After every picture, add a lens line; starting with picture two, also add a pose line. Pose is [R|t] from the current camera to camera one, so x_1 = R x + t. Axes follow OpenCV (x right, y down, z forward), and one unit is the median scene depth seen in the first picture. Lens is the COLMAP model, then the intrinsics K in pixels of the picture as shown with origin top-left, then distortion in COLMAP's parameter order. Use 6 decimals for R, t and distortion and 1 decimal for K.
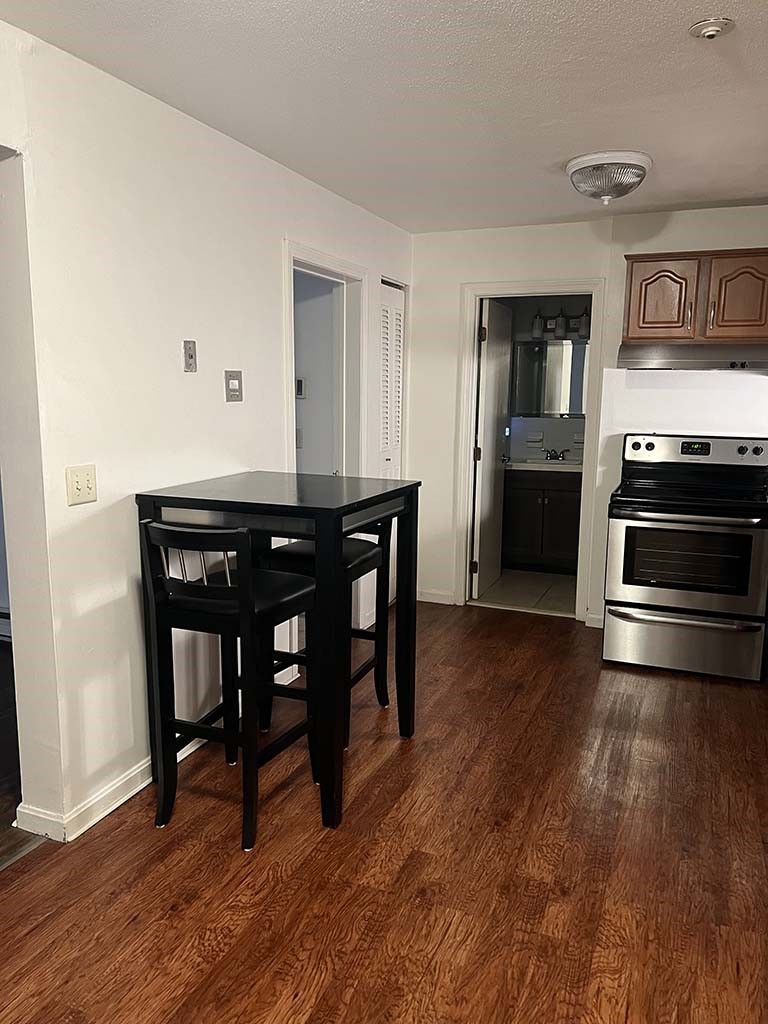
lens RADIAL K [[773.4, 0, 377.1], [0, 773.4, 510.0], [0, 0, 1]] dist [0.024049, -0.016664]
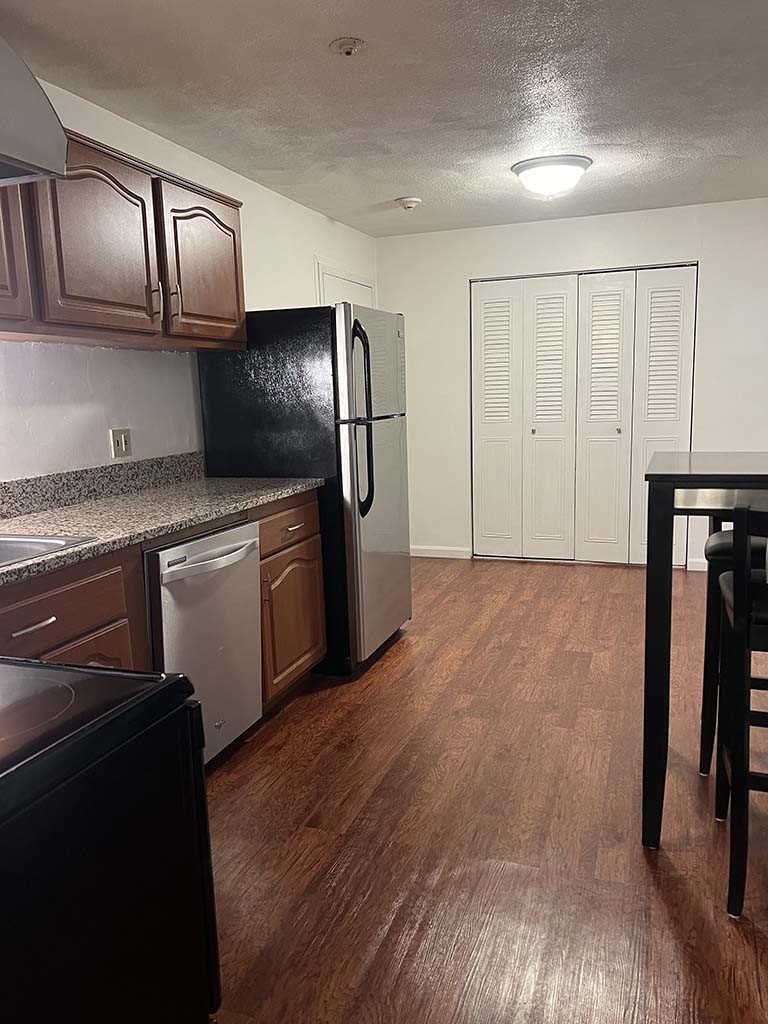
lens RADIAL K [[773.4, 0, 392.5], [0, 773.4, 514.6], [0, 0, 1]] dist [0.024049, -0.016664]
pose [[-0.997627, 0.035823, -0.058799, 0.313862], [0.015637, 0.949560, 0.313194, -0.217902], [0.067052, 0.311531, -0.947867, 1.631589]]
